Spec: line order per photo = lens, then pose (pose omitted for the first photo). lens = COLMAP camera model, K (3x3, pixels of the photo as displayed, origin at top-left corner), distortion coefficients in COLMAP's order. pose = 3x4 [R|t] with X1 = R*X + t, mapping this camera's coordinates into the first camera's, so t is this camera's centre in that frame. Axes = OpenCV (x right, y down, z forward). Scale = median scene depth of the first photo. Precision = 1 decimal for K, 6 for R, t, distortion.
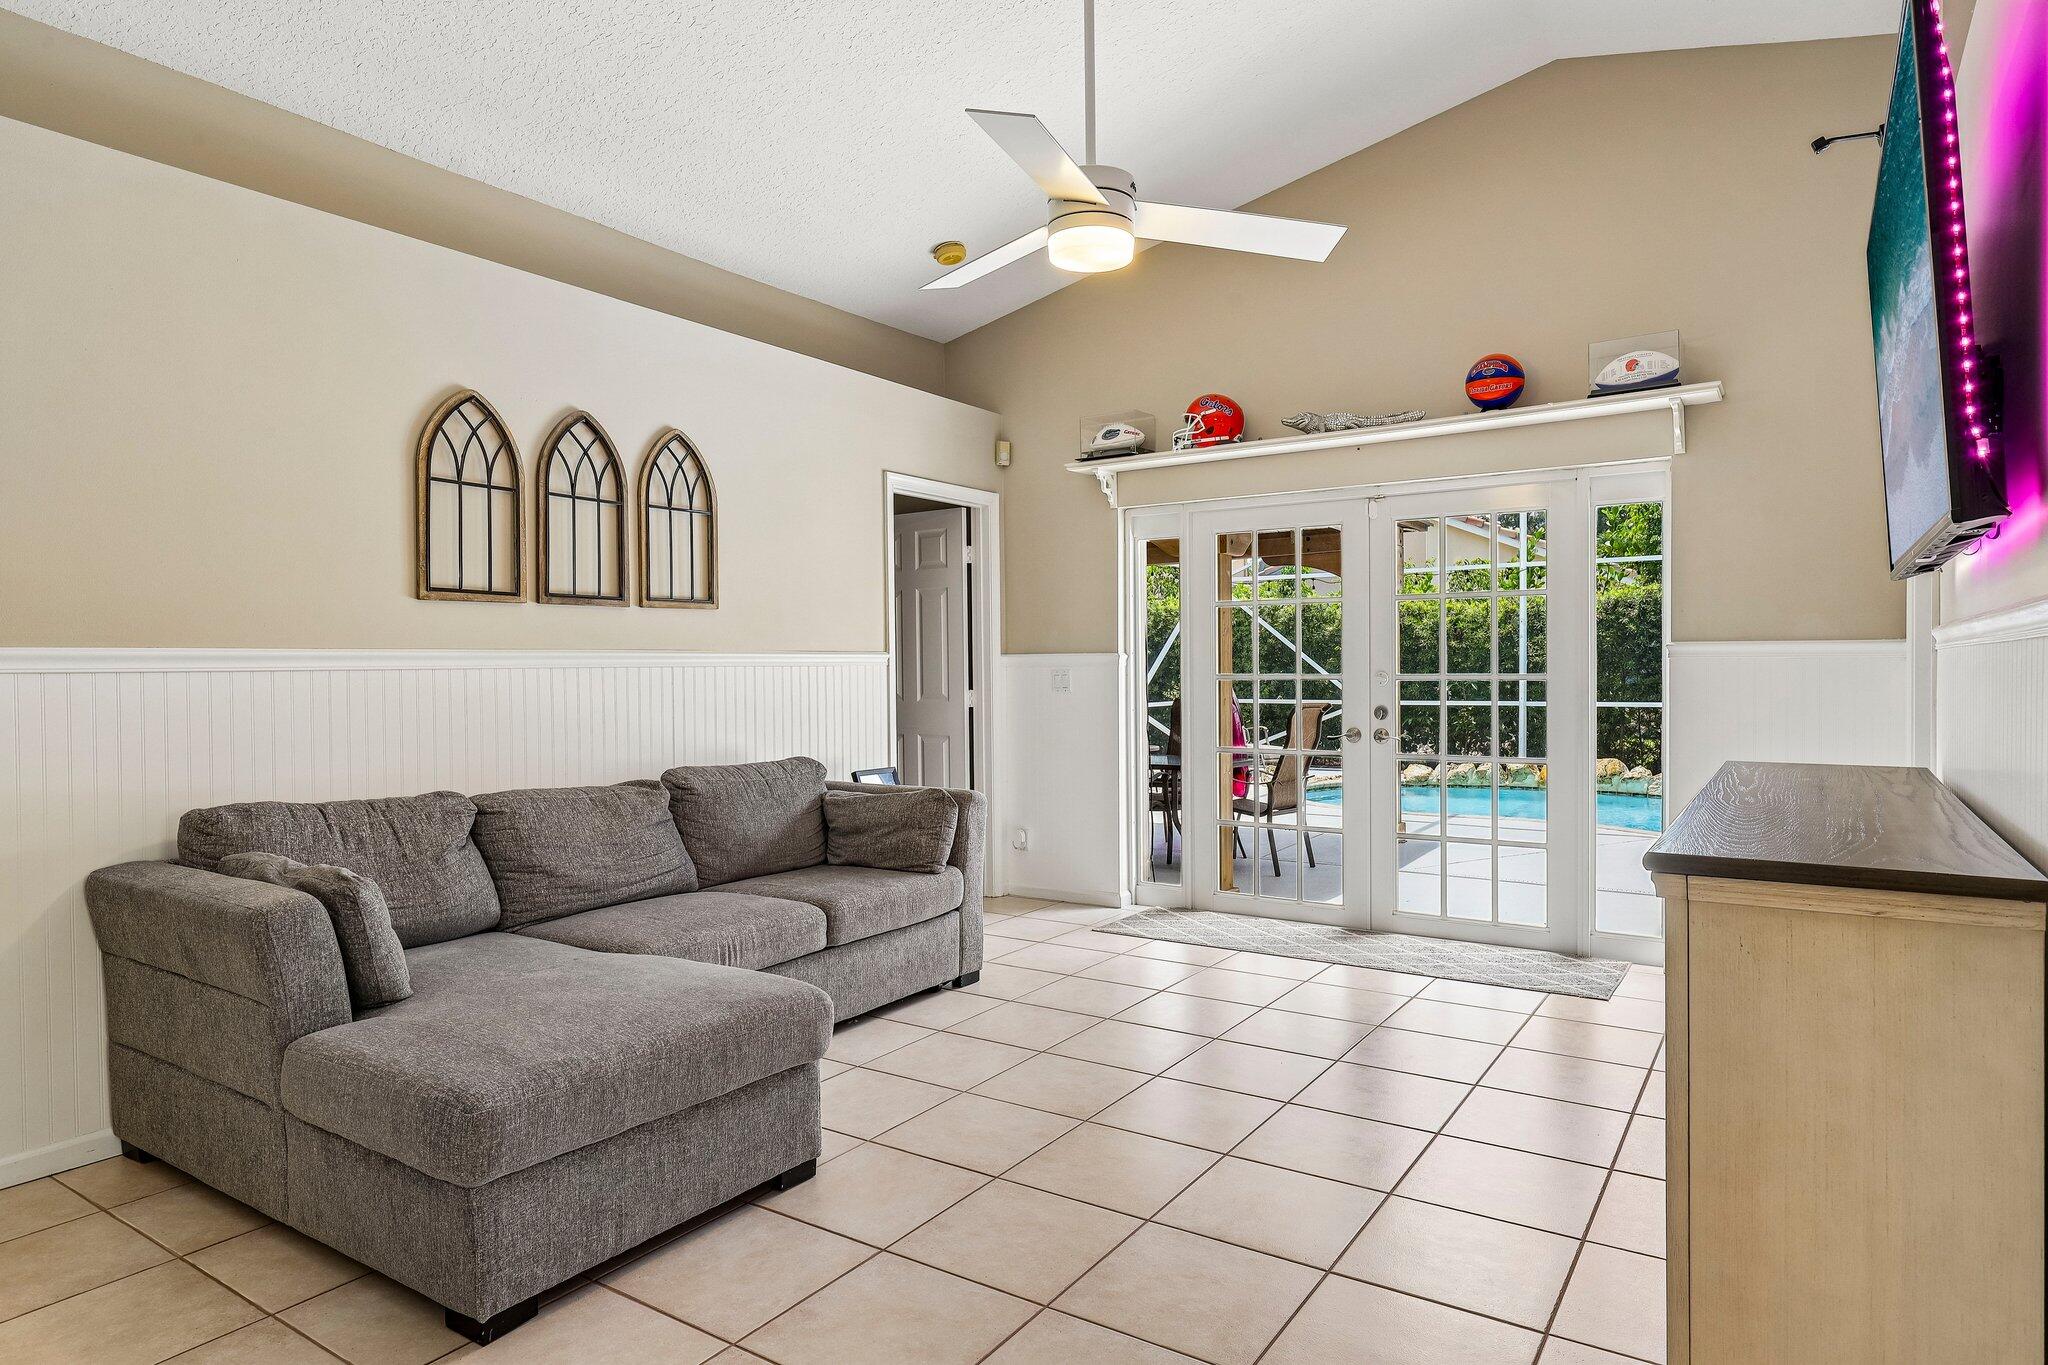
lens RADIAL K [[1189.9, 0, 1046.8], [0, 1189.9, 685.7], [0, 0, 1]] dist [-0.001820, -0.002342]
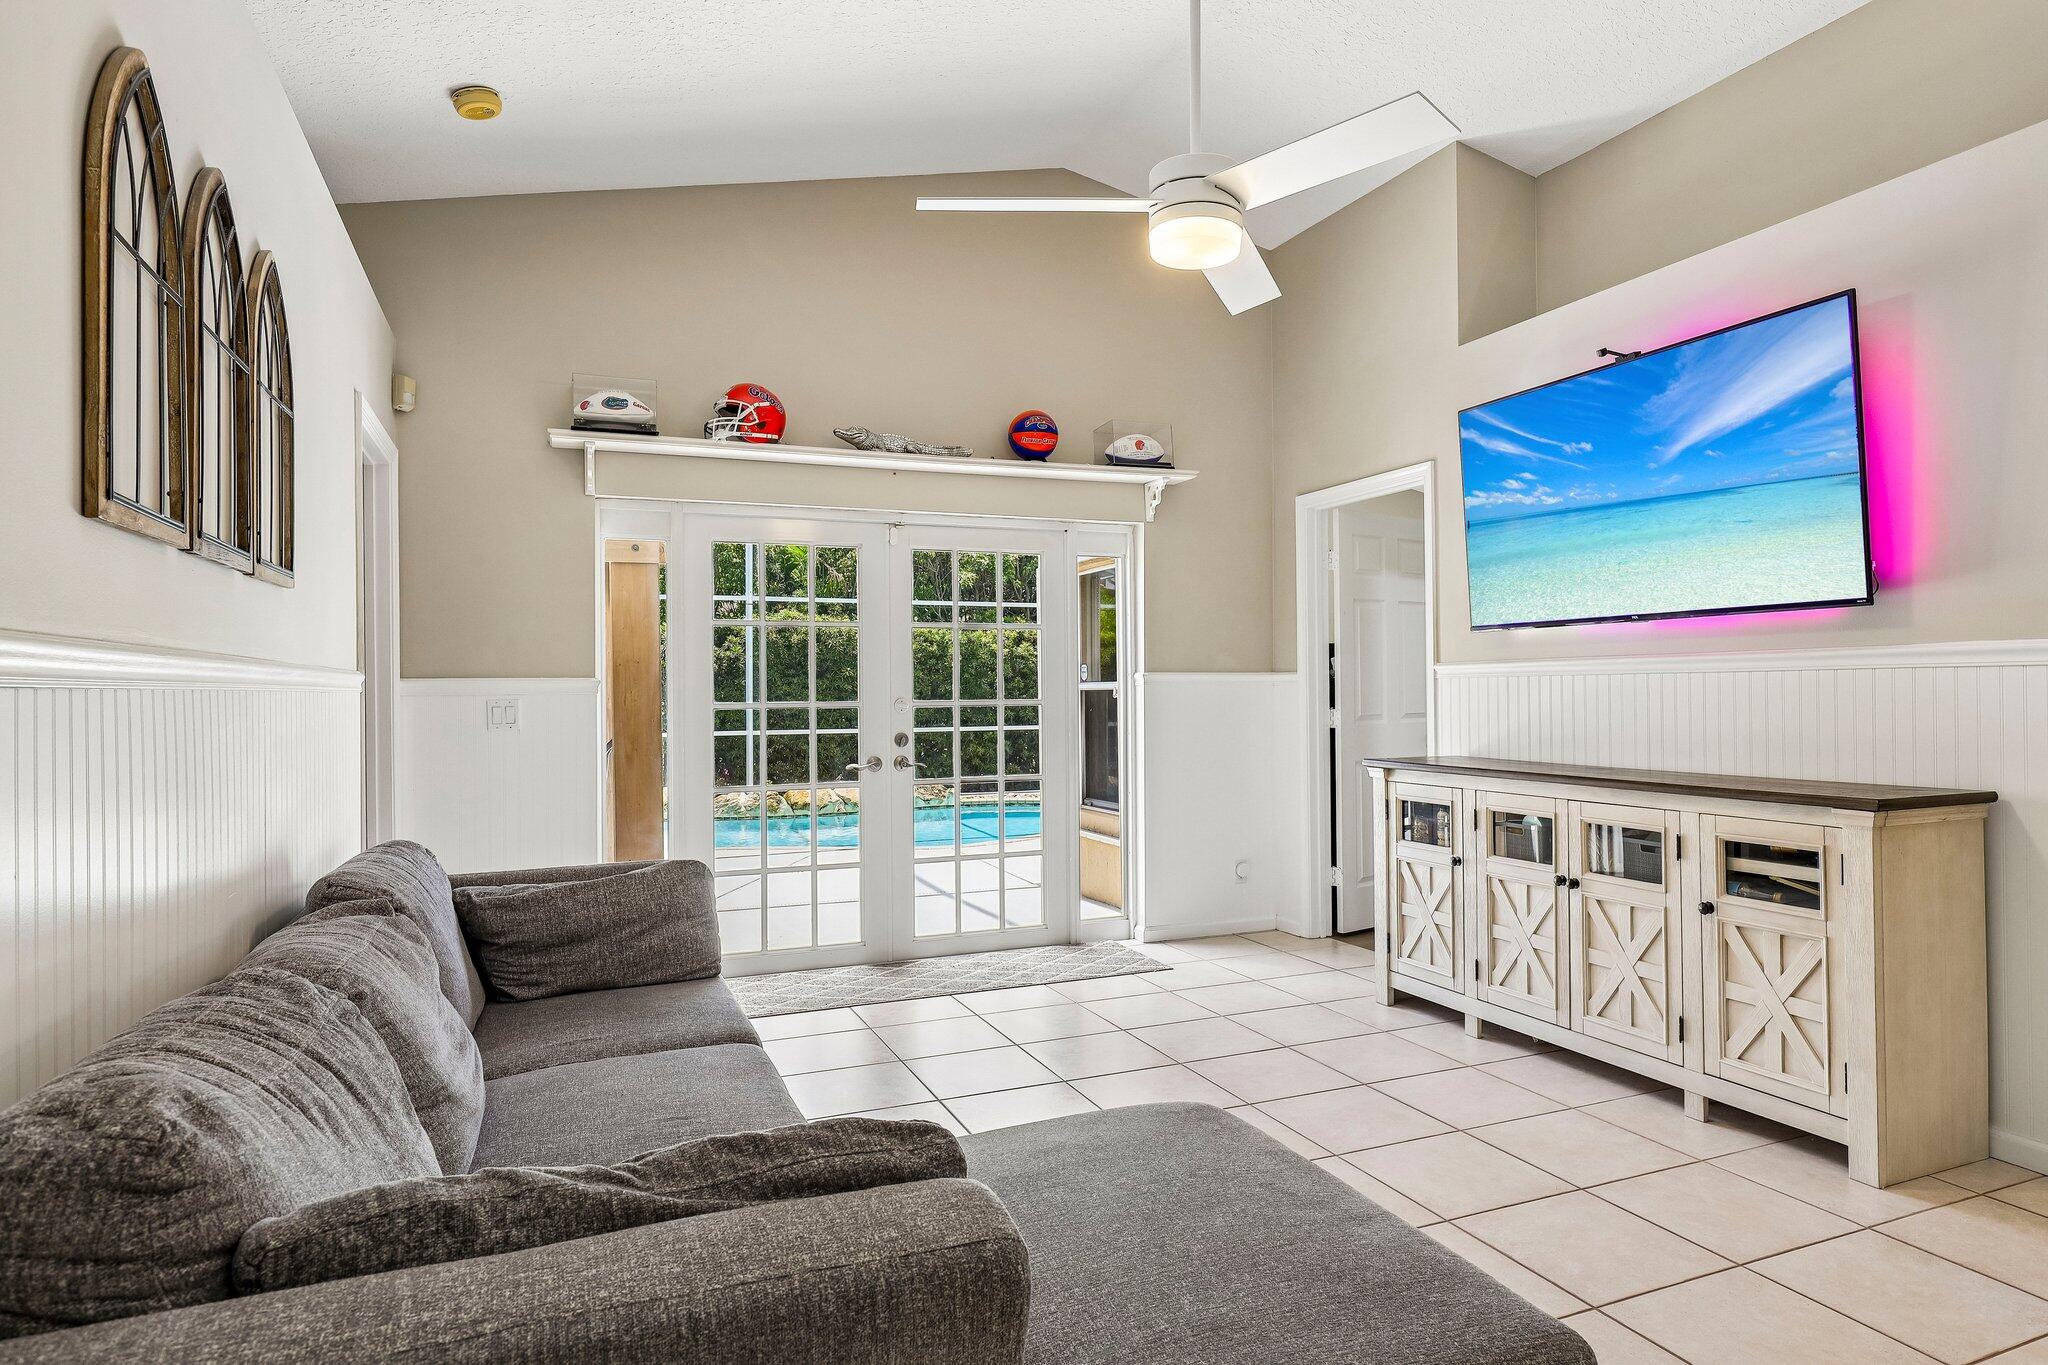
lens RADIAL K [[1189.9, 0, 1046.5], [0, 1189.9, 674.8], [0, 0, 1]] dist [-0.001820, -0.002342]
pose [[0.554846, 0.013384, 0.831845, -0.479613], [0.018897, 0.999410, -0.028684, -0.001108], [-0.831738, 0.031634, 0.554266, 0.346424]]
